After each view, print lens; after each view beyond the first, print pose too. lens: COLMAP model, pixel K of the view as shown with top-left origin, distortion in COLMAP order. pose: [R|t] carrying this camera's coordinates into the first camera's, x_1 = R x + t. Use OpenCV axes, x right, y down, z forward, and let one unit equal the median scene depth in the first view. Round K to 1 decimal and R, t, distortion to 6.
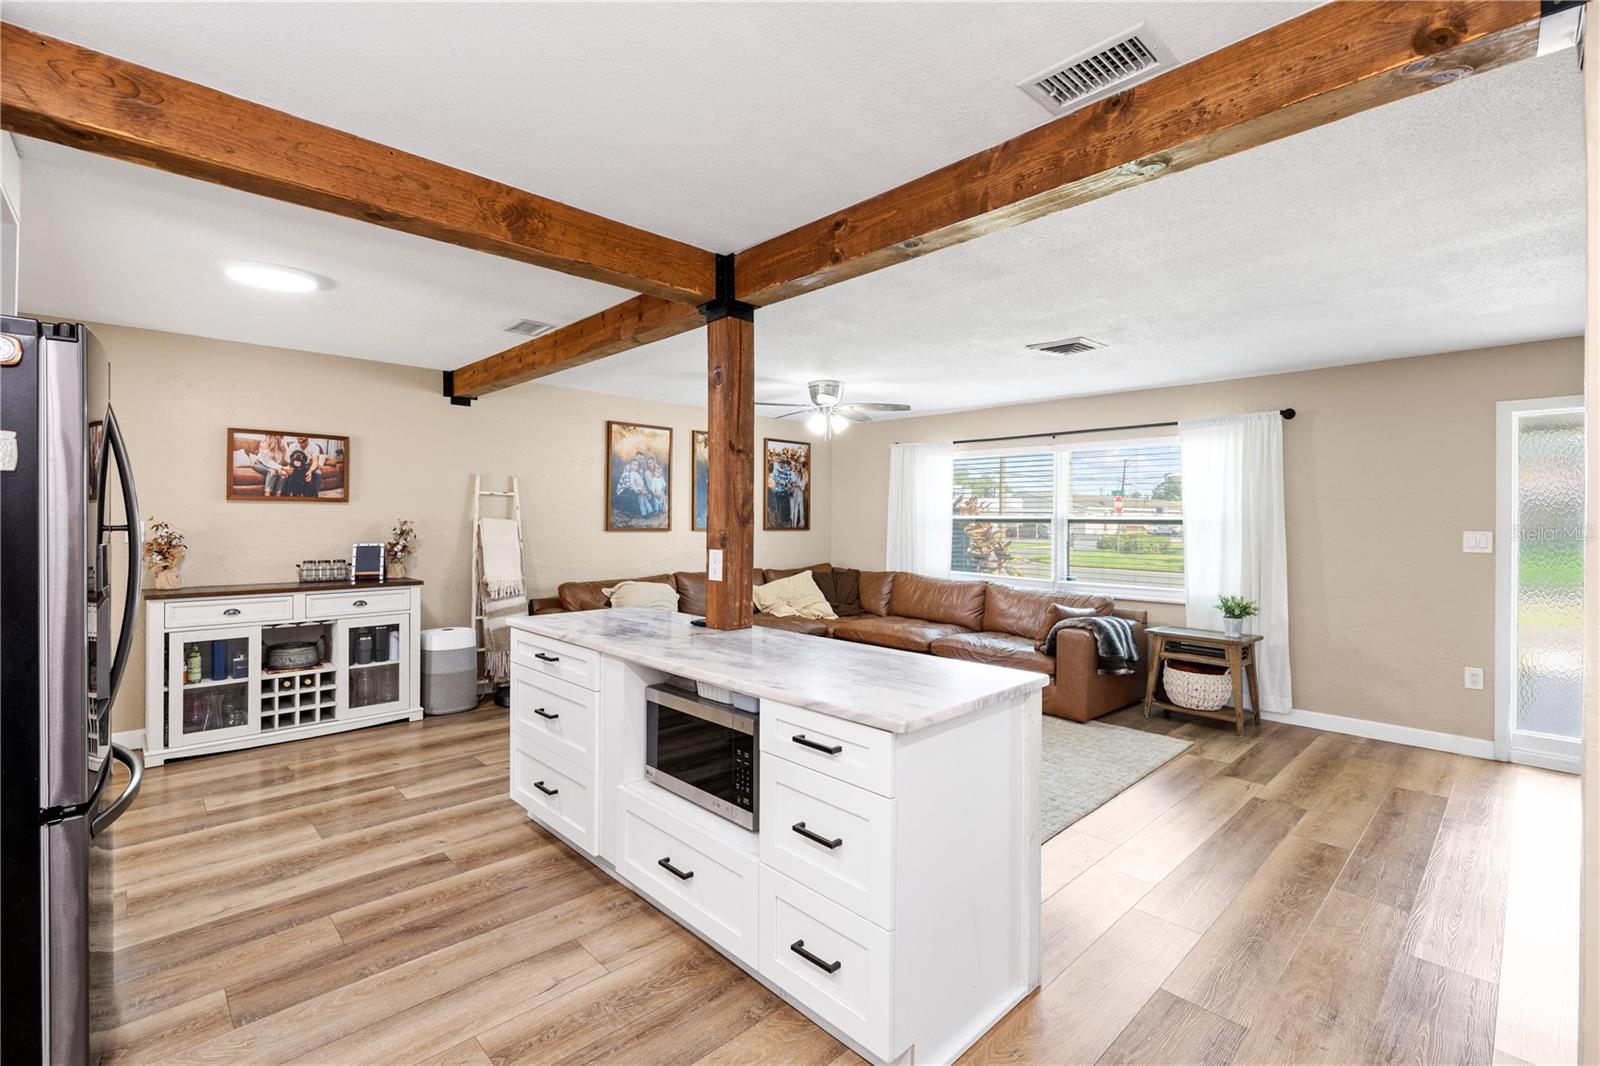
lens RADIAL K [[717.0, 0, 794.0], [0, 717.0, 515.5], [0, 0, 1]] dist [-0.009515, 0.002359]
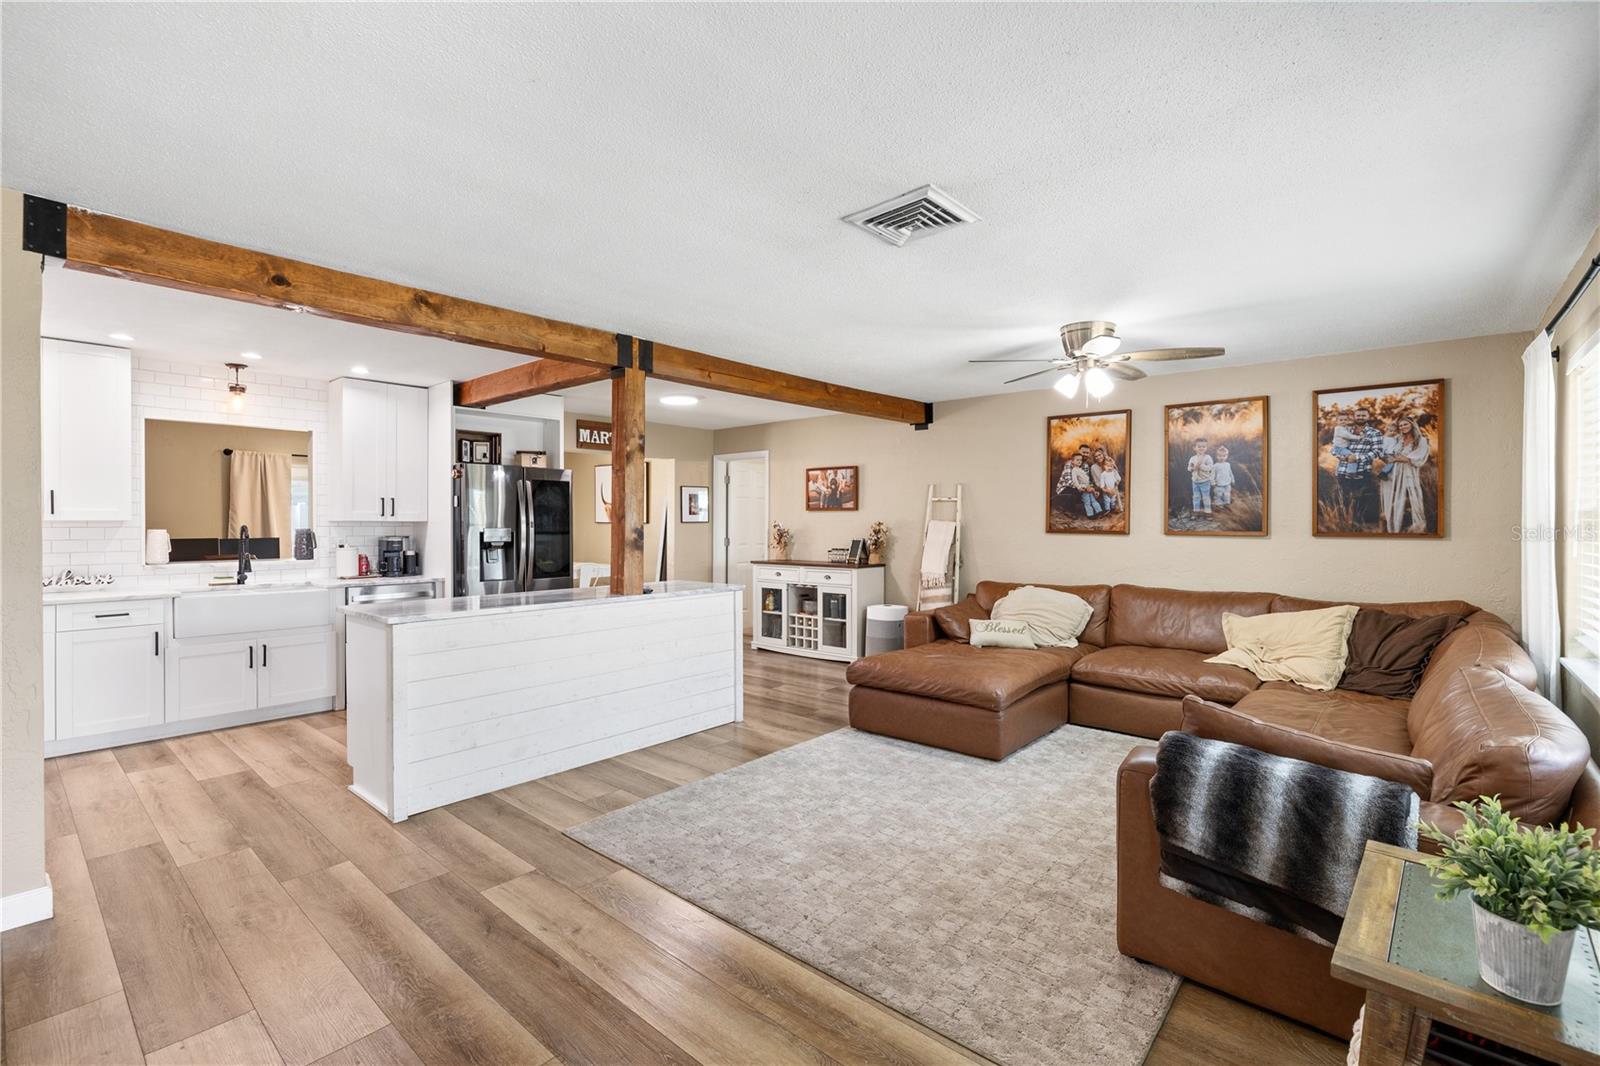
lens RADIAL K [[717.0, 0, 801.9], [0, 717.0, 526.0], [0, 0, 1]] dist [-0.009515, 0.002359]
pose [[0.095690, -0.001741, -0.995410, 0.833549], [0.005056, 0.999986, -0.001263, 0.015082], [0.995398, -0.004912, 0.095697, 0.745560]]
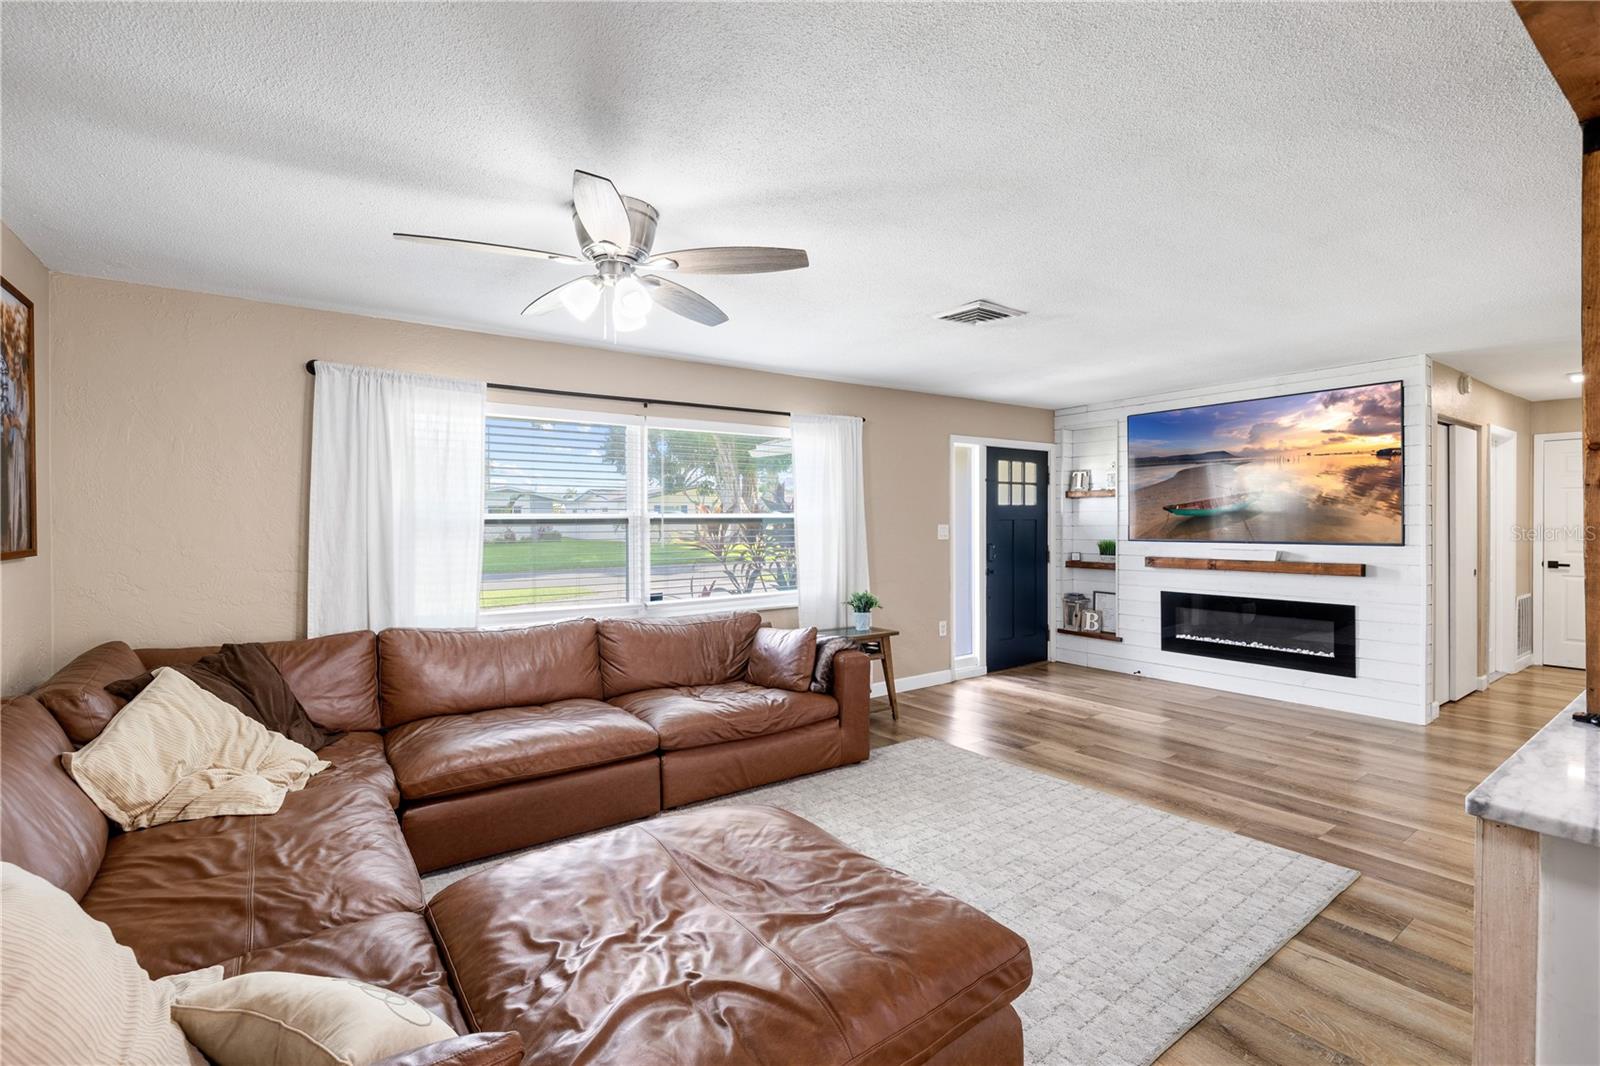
lens RADIAL K [[717.0, 0, 802.3], [0, 717.0, 523.2], [0, 0, 1]] dist [-0.009515, 0.002359]
pose [[0.135732, -0.013588, 0.990652, -0.431204], [0.000675, 0.999907, 0.013622, 0.000100], [-0.990745, -0.001180, 0.135728, 0.952883]]
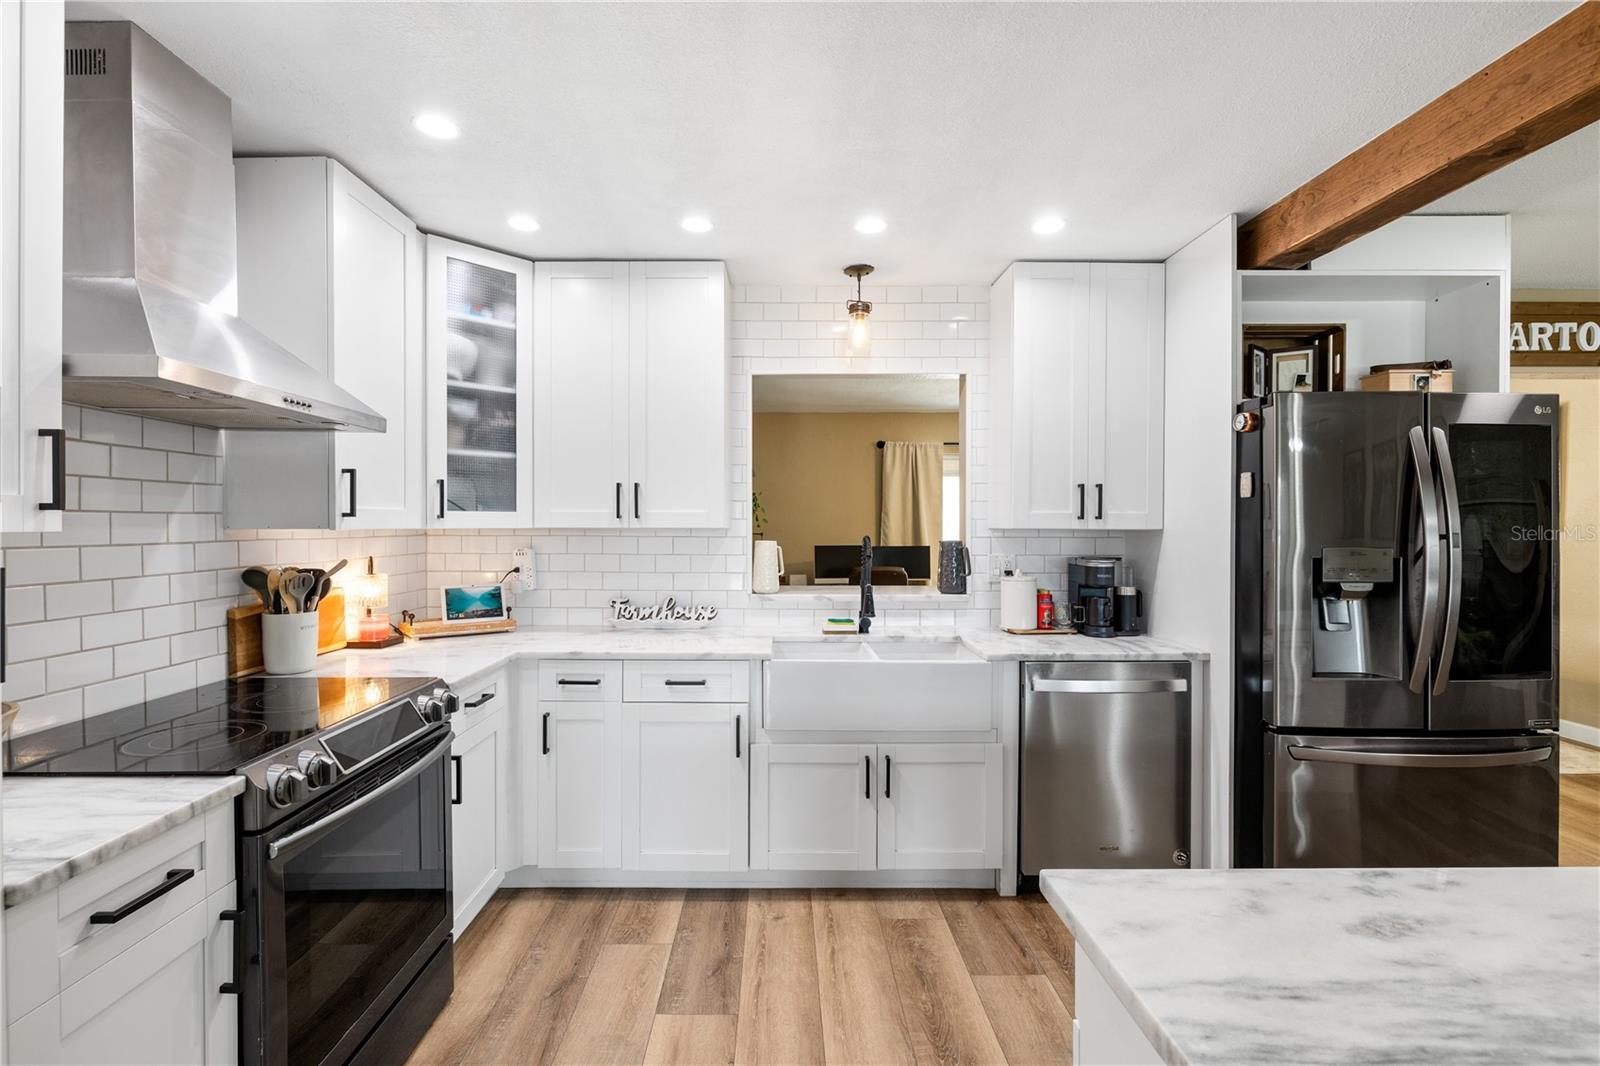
lens RADIAL K [[717.0, 0, 786.8], [0, 717.0, 528.4], [0, 0, 1]] dist [-0.009515, 0.002359]
pose [[-0.680902, -0.003439, -0.732366, 0.240753], [-0.002888, 0.999994, -0.002010, 0.004000], [0.732369, 0.000747, -0.680908, 0.417807]]
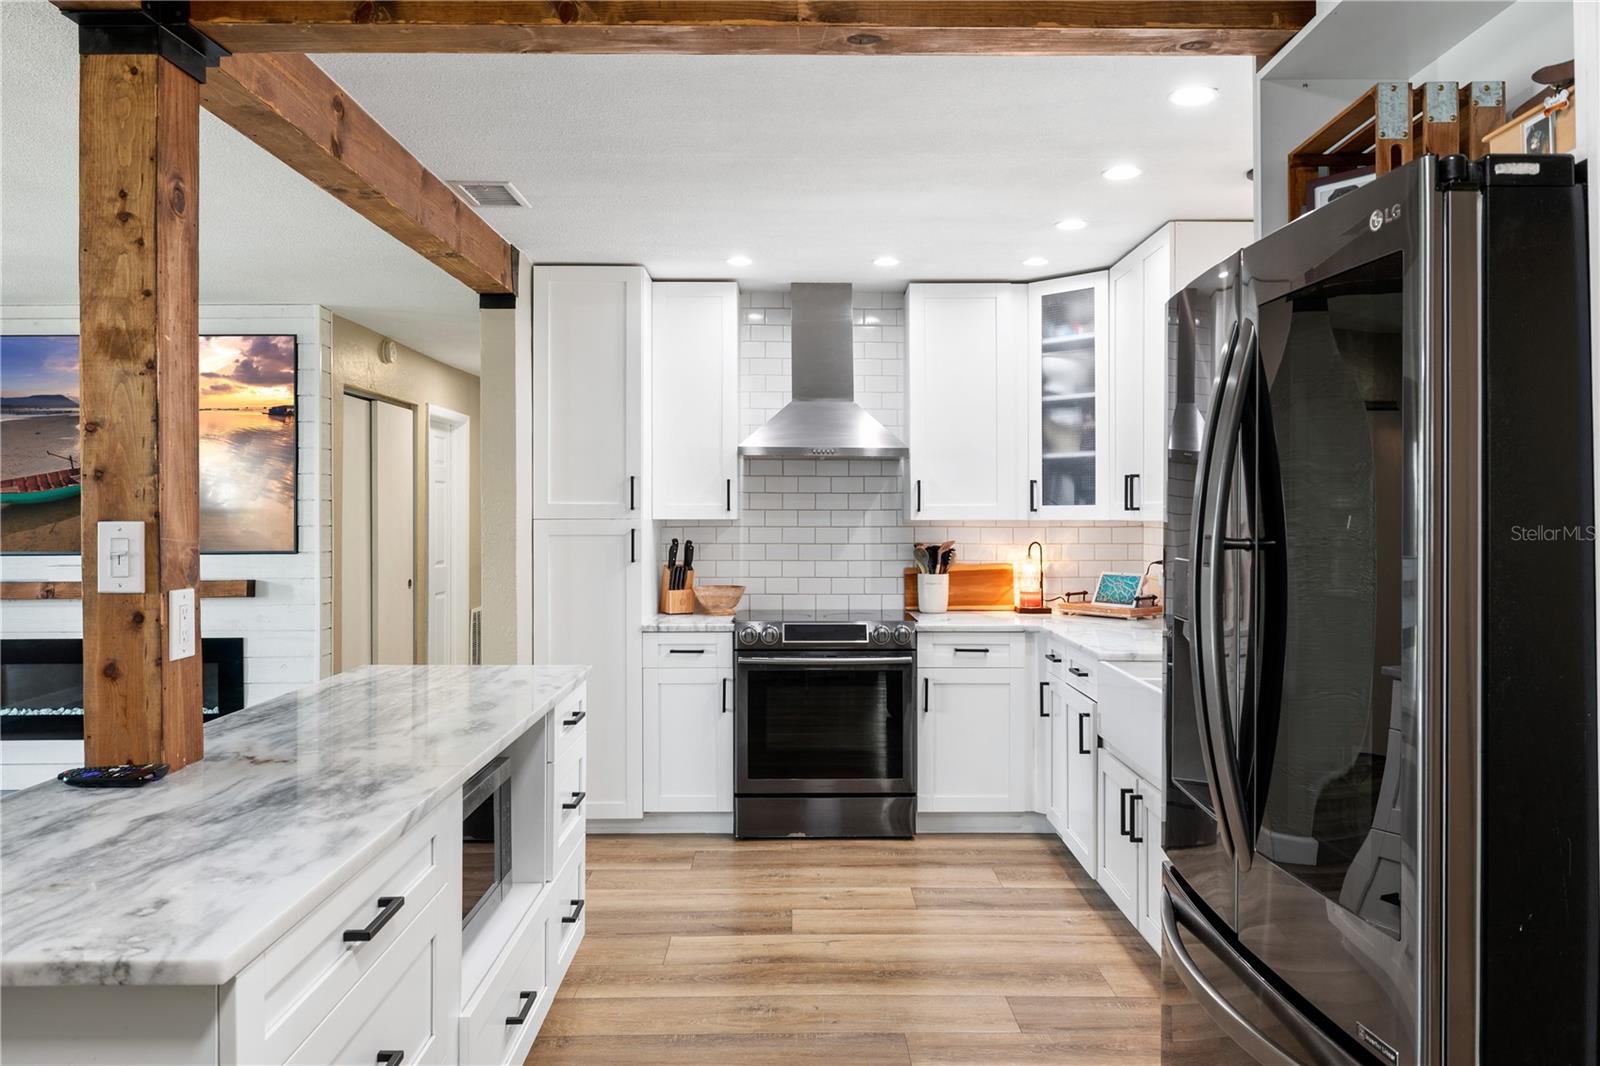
lens RADIAL K [[1100.2, 0, 796.3], [0, 1100.2, 506.1], [0, 0, 1]] dist [-0.001948, -0.000235]
pose [[-0.736540, -0.001814, 0.676392, -0.504199], [-0.007600, 0.999955, -0.005594, -0.001533], [-0.676352, -0.009260, -0.736521, 0.756919]]
